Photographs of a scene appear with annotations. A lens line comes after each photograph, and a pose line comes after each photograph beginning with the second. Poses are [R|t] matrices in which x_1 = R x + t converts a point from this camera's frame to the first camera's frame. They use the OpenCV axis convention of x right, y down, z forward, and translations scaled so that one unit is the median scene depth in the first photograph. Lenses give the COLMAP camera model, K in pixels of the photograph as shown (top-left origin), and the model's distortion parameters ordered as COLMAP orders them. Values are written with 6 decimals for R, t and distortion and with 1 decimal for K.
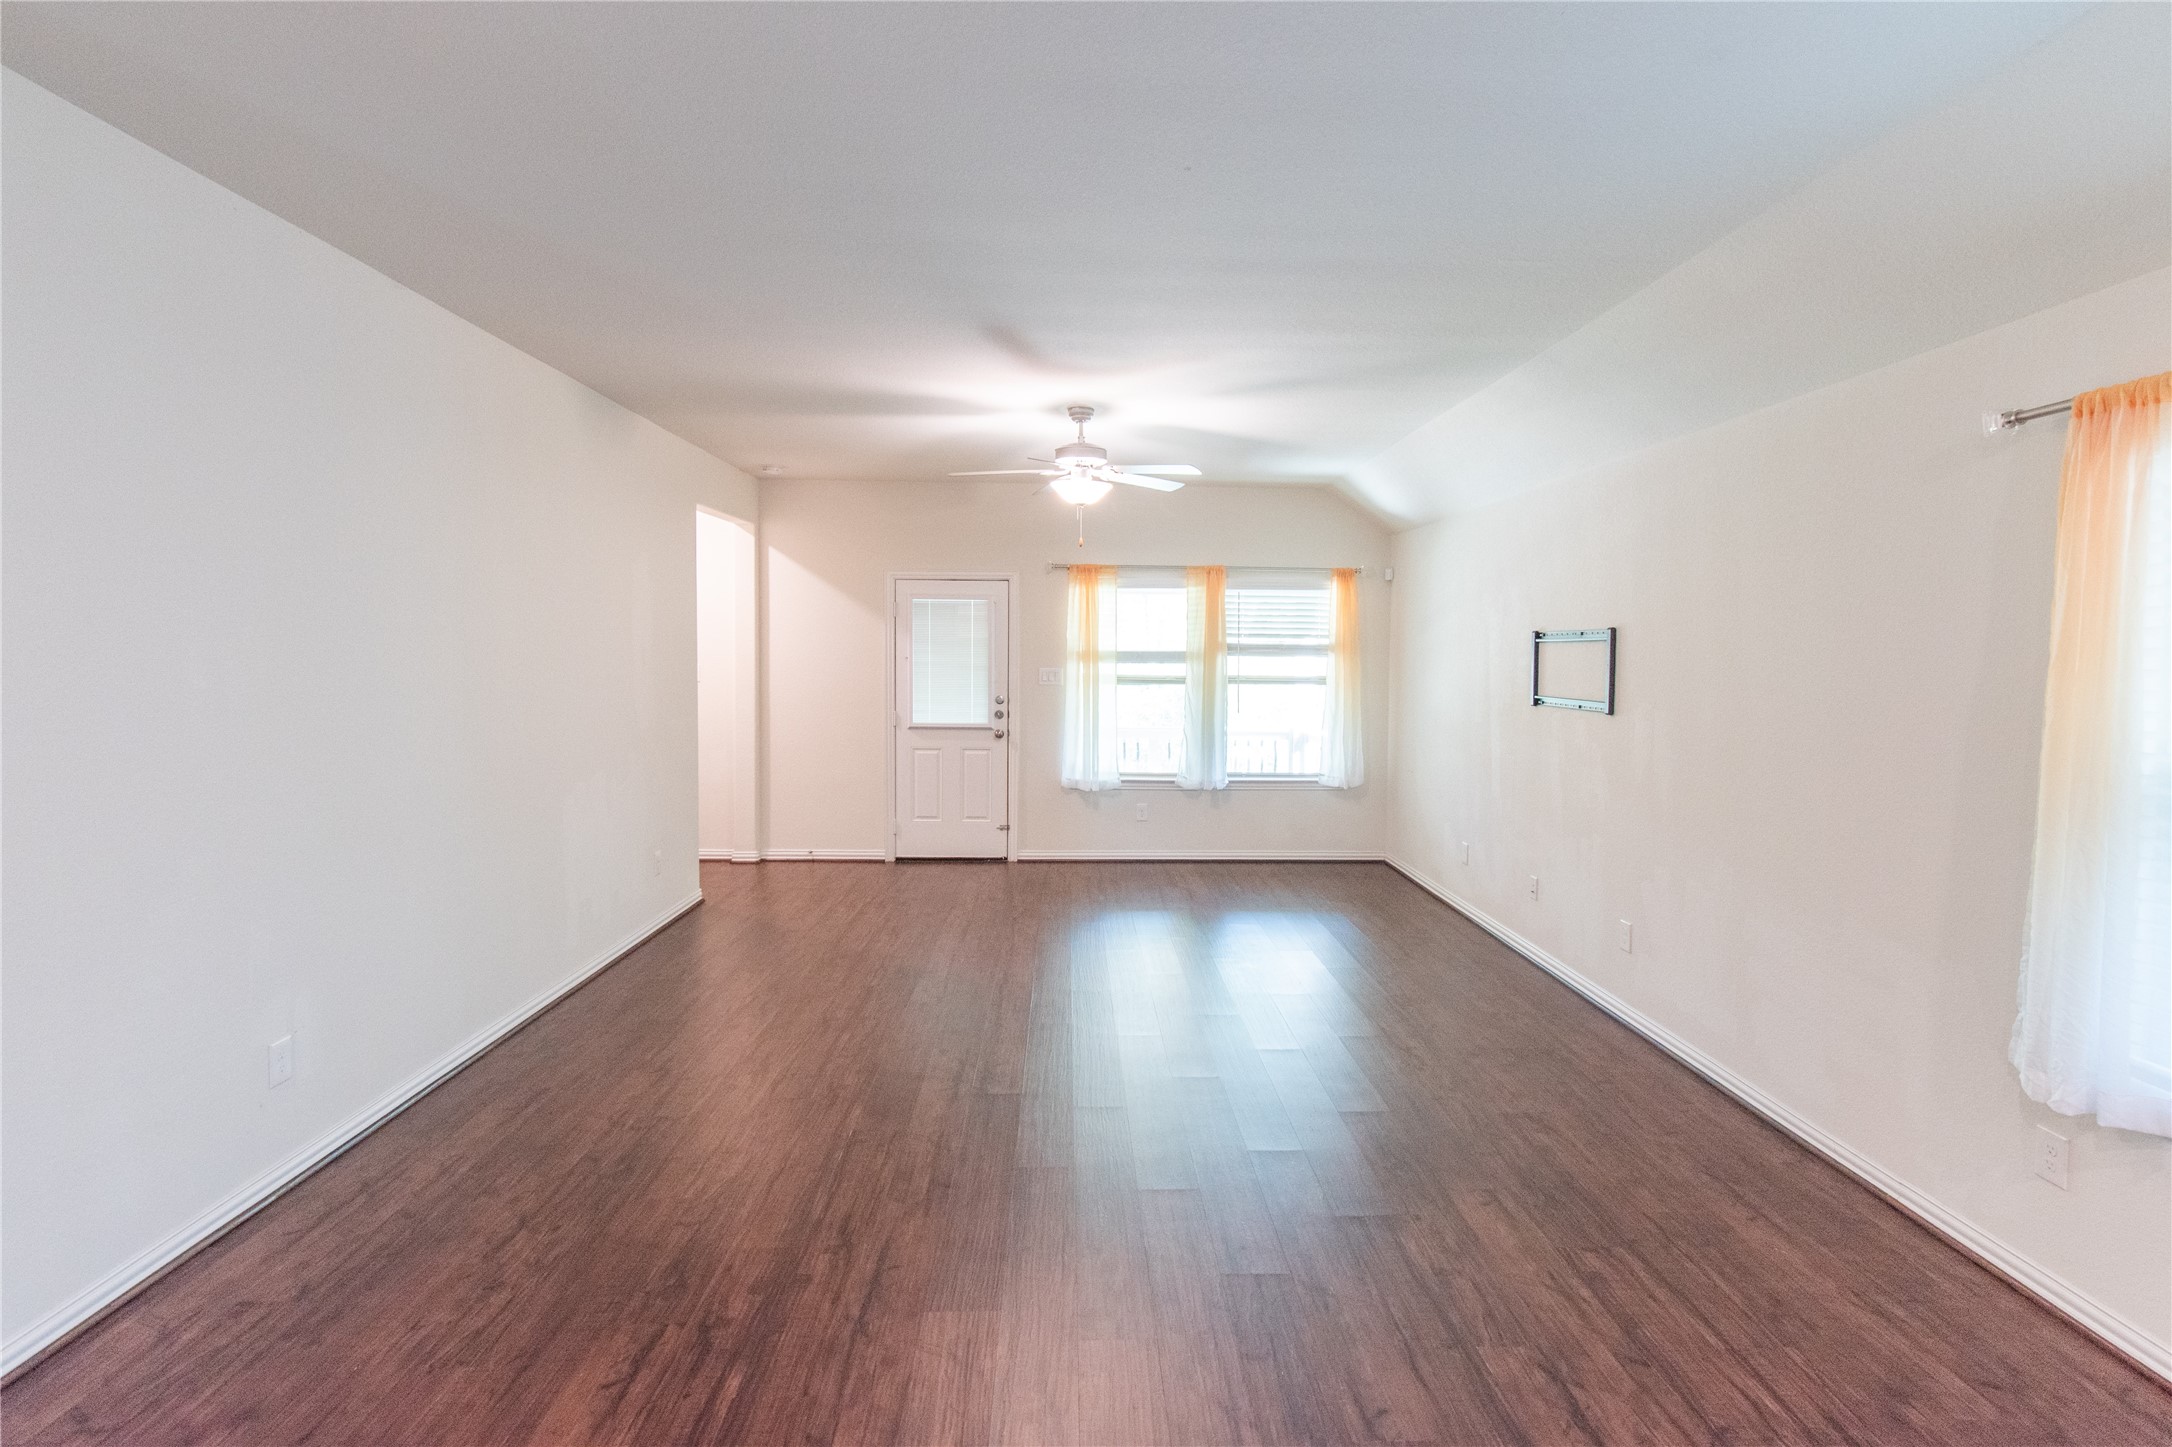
lens RADIAL K [[1042.3, 0, 1084.0], [0, 1042.3, 653.9], [0, 0, 1]] dist [-0.001489, -0.000464]
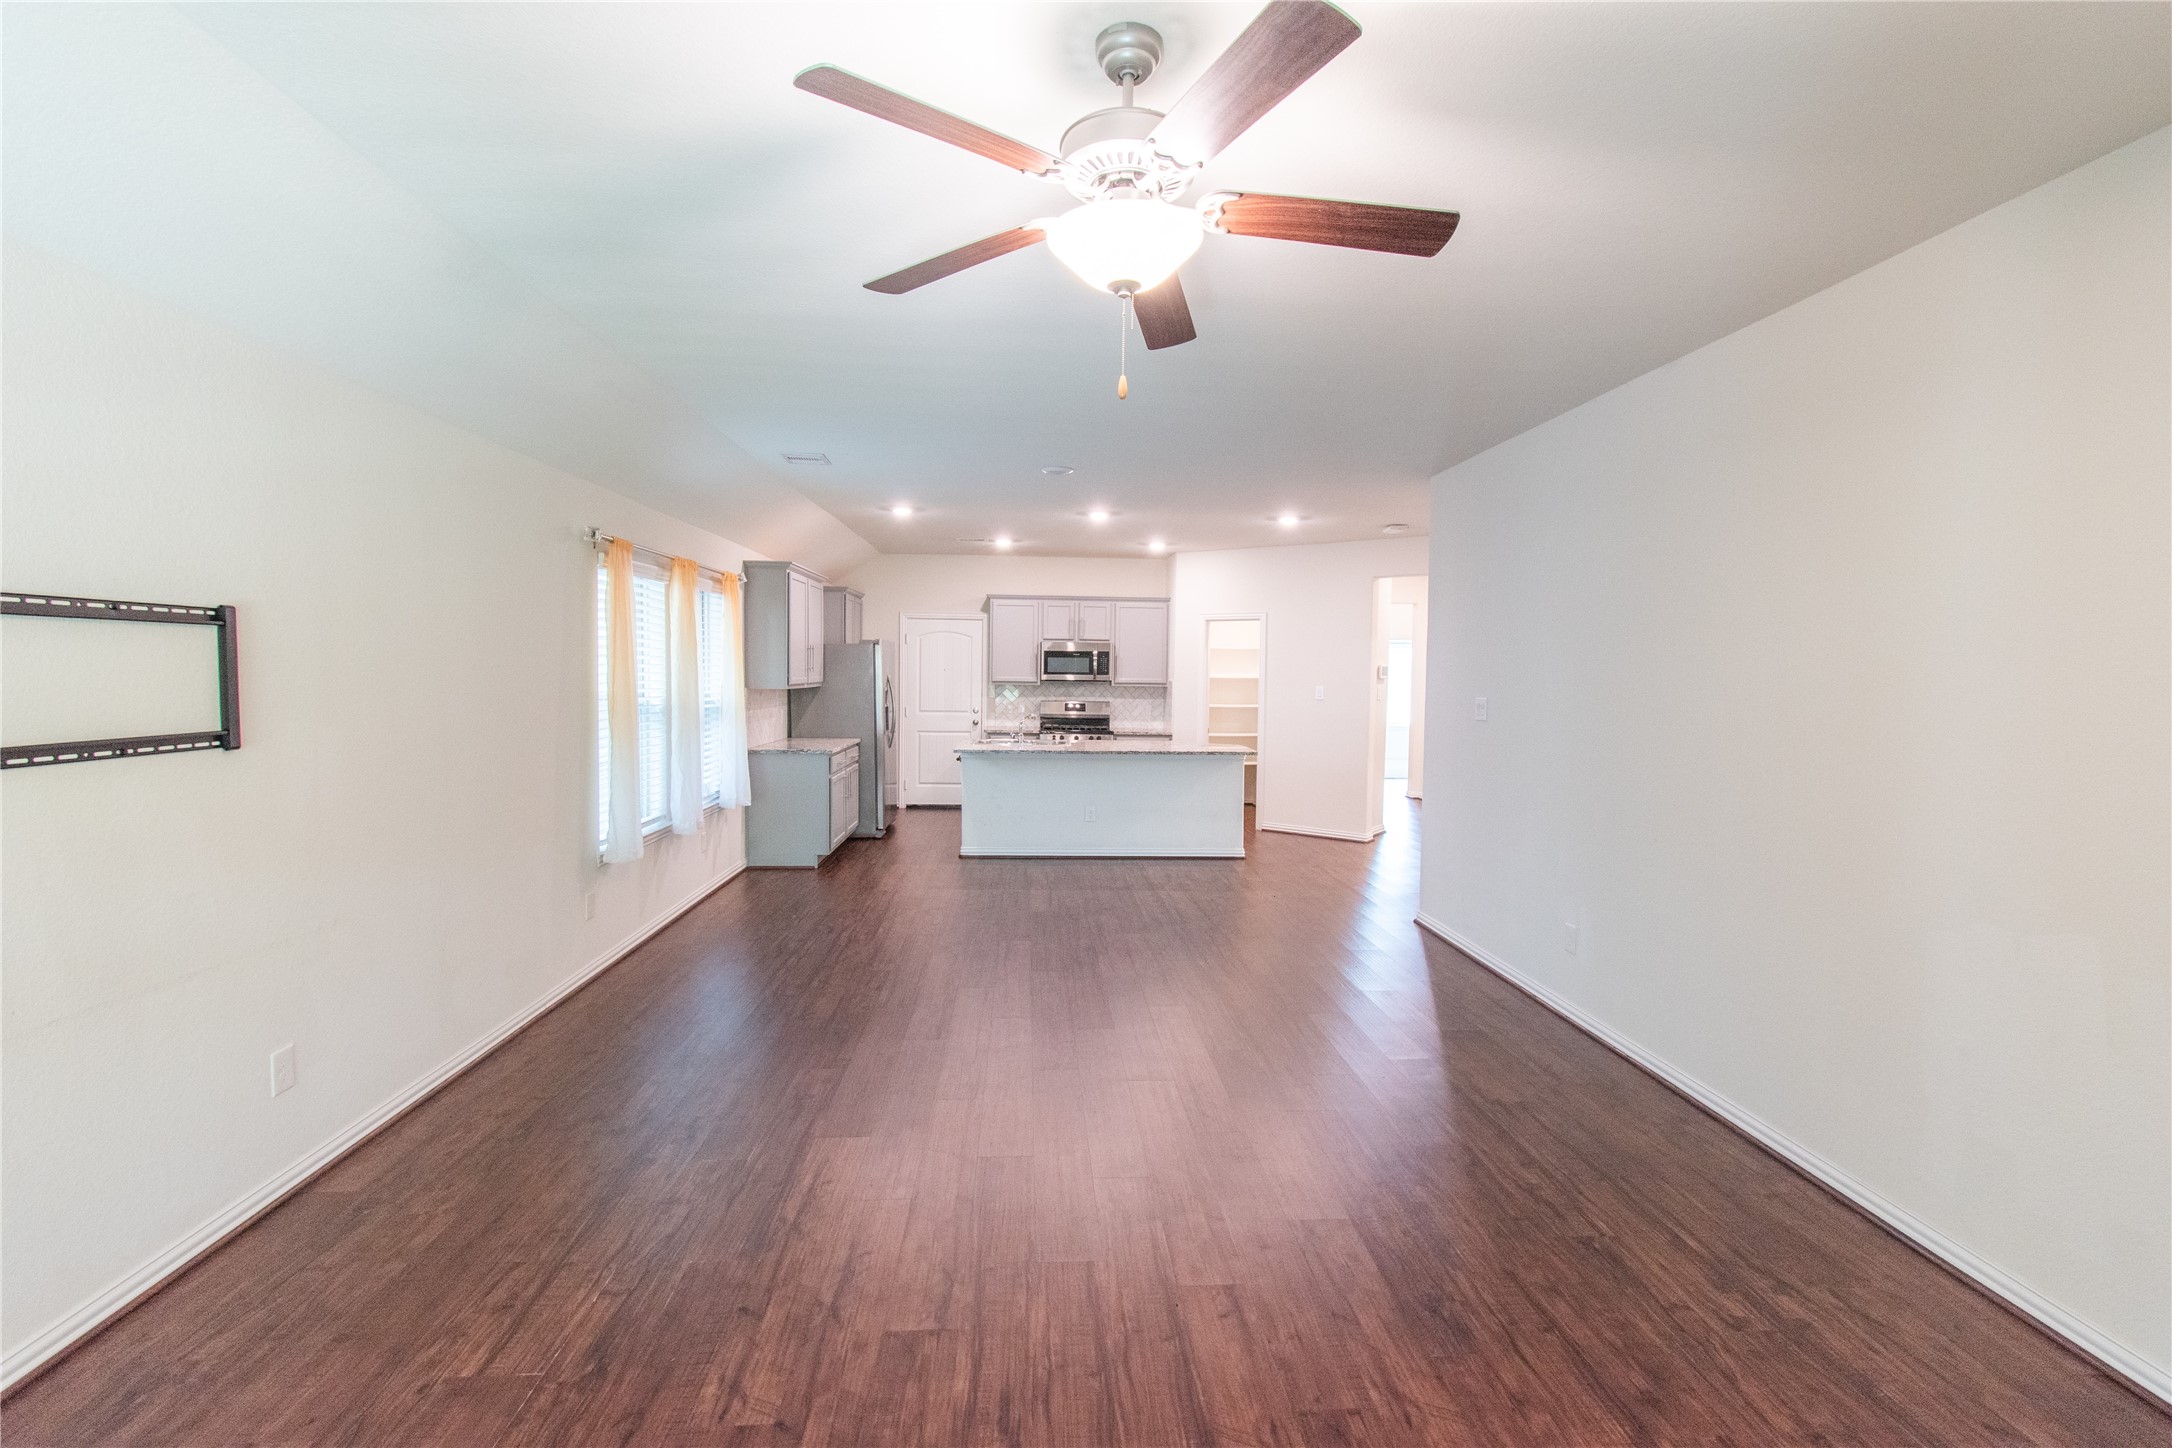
lens RADIAL K [[974.5, 0, 1129.6], [0, 974.5, 719.4], [0, 0, 1]] dist [0.000222, 0.000004]
pose [[-0.995063, -0.019511, -0.097307, 0.051171], [-0.024623, 0.998363, 0.051614, -0.001273], [0.096140, 0.053755, -0.993915, 2.039491]]
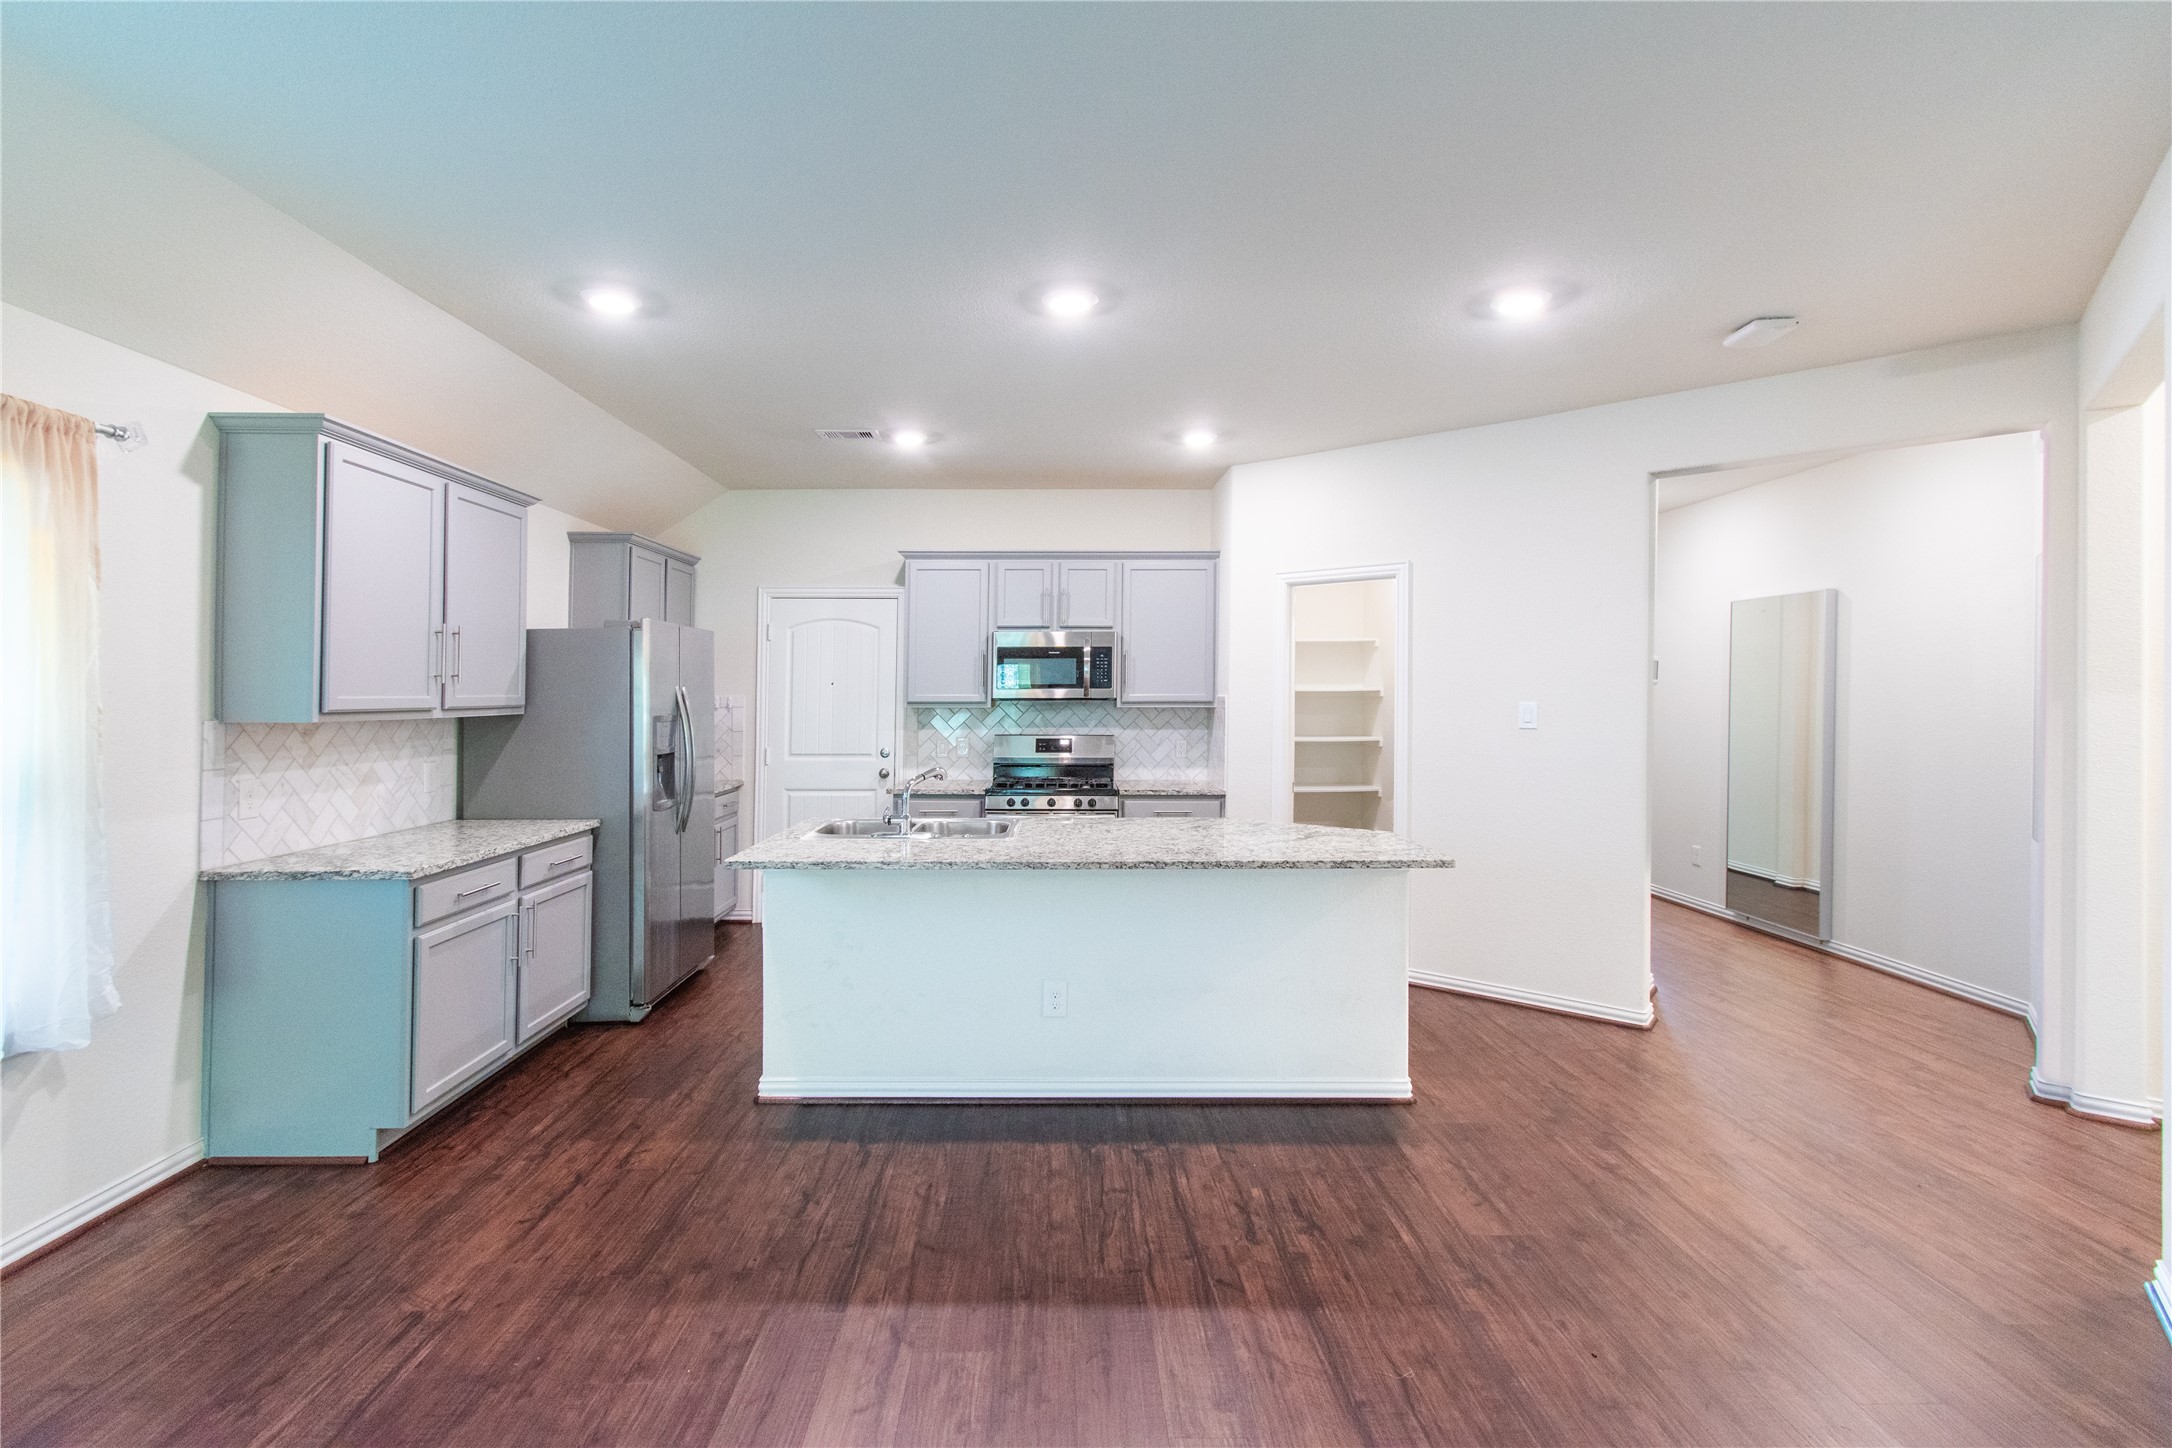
lens RADIAL K [[985.9, 0, 1058.5], [0, 985.9, 692.9], [0, 0, 1]] dist [0.000980, 0.000488]
pose [[-0.999931, -0.011556, -0.002075, -0.073342], [-0.011557, 0.999933, 0.000796, 0.025258], [0.002065, 0.000820, -0.999998, 0.815536]]
